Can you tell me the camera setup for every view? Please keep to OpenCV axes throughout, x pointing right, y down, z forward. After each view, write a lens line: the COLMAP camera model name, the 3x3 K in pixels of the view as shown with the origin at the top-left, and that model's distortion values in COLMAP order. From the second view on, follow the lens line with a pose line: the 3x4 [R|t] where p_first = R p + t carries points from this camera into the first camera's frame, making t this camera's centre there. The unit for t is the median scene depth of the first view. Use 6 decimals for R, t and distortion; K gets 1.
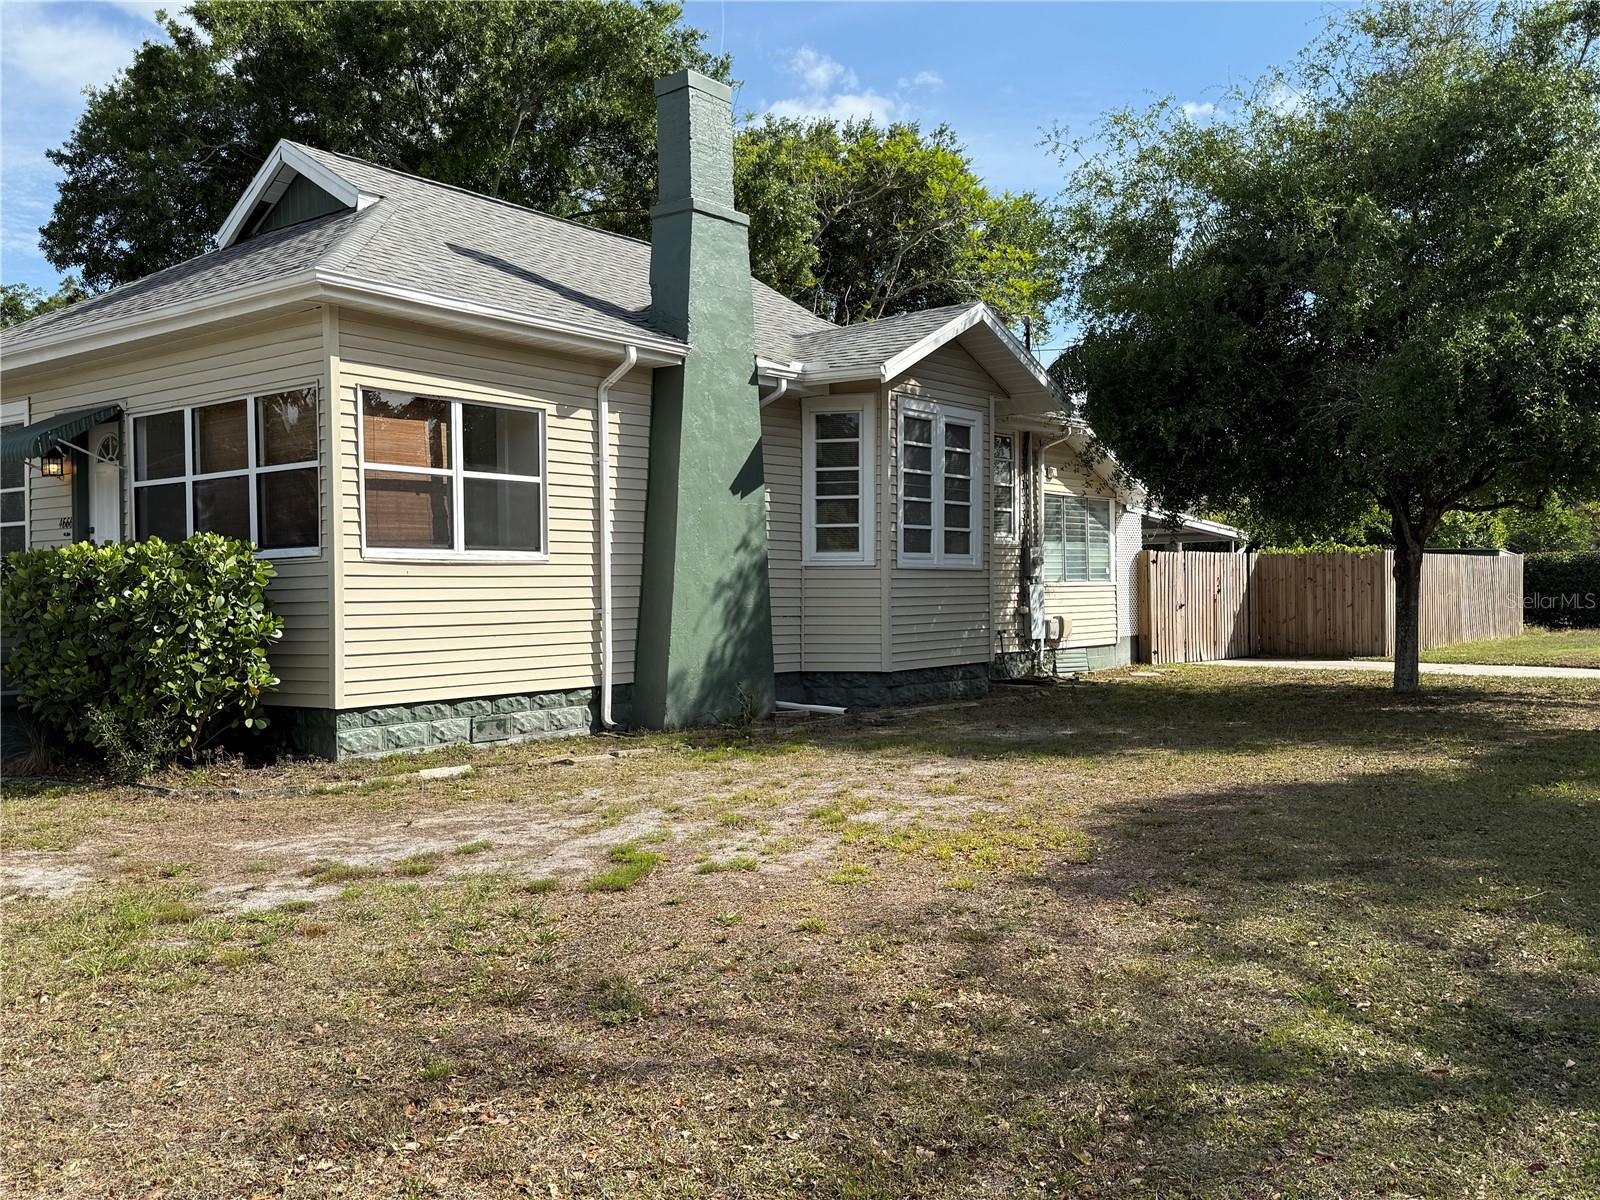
lens RADIAL K [[1399.9, 0, 800.0], [0, 1399.9, 600.0], [0, 0, 1]] dist [0.155350, -0.281153]
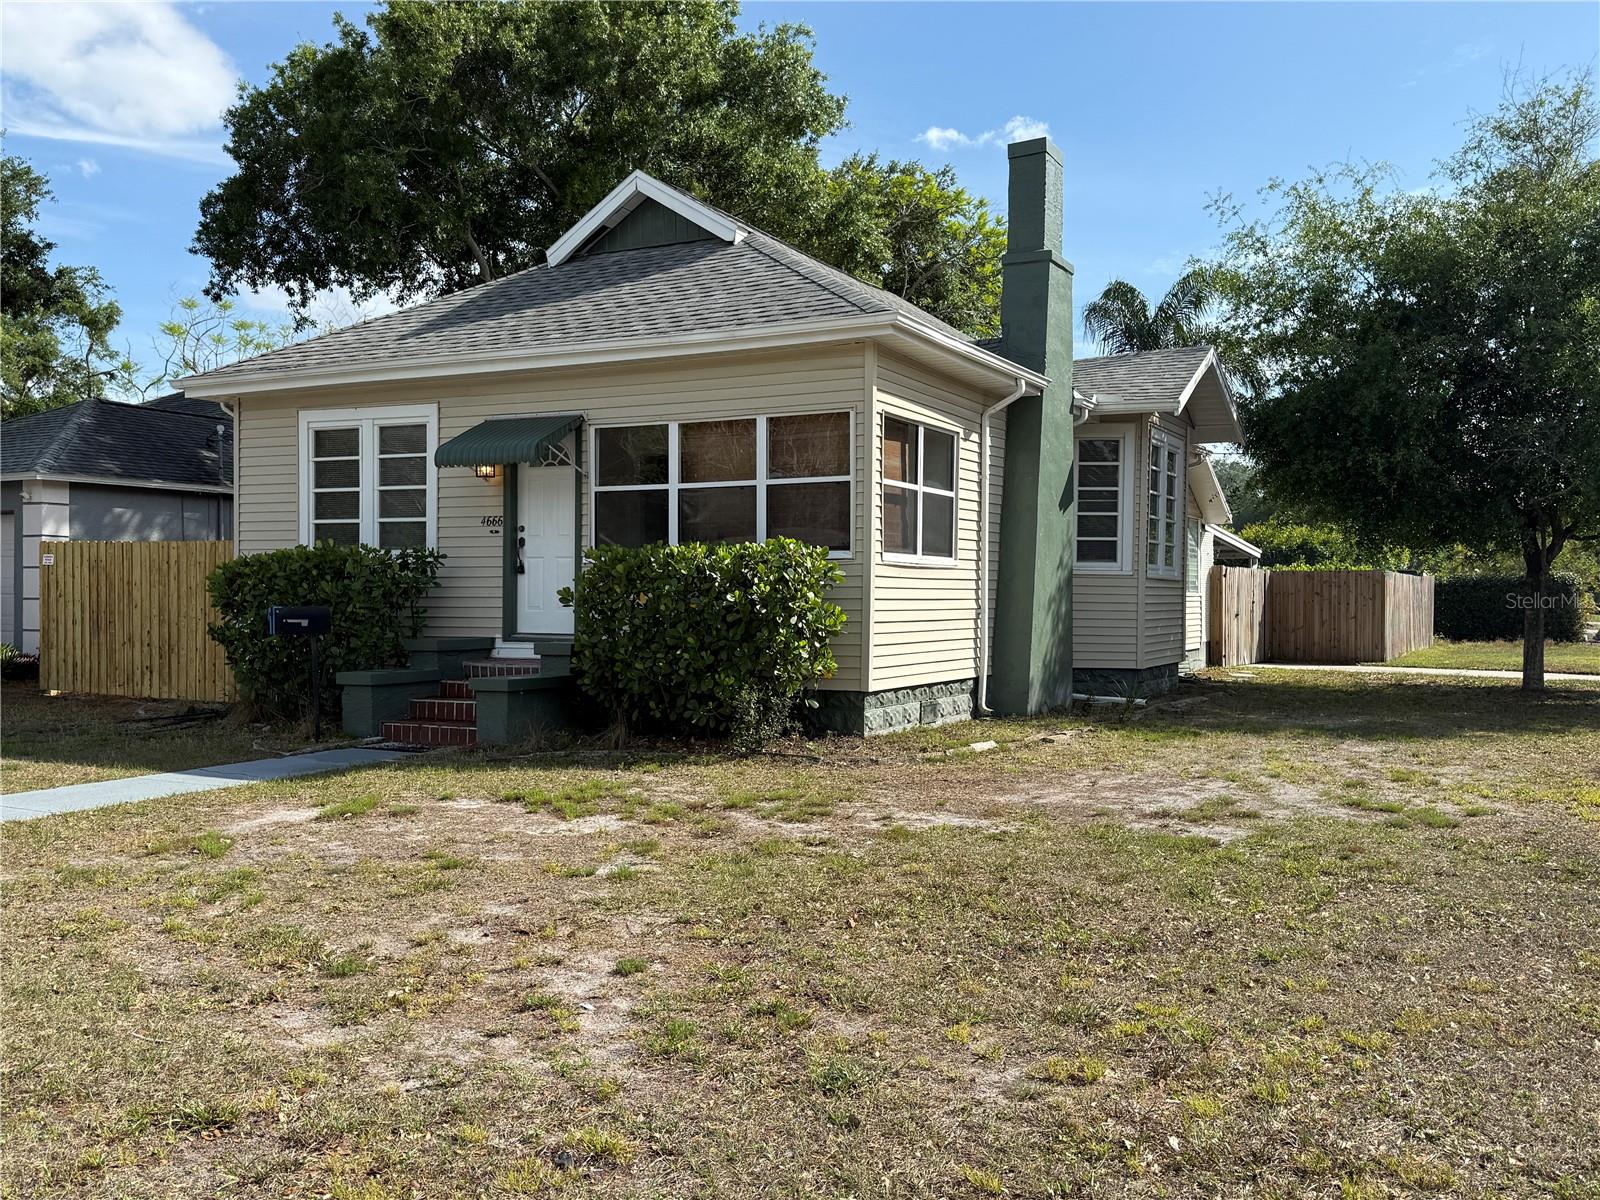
lens RADIAL K [[1399.9, 0, 800.0], [0, 1399.9, 600.0], [0, 0, 1]] dist [0.155350, -0.281153]
pose [[0.985161, 0.018081, 0.170675, -0.467940], [-0.017340, 0.999833, -0.005831, 0.008089], [-0.170752, 0.002785, 0.985310, -0.090587]]
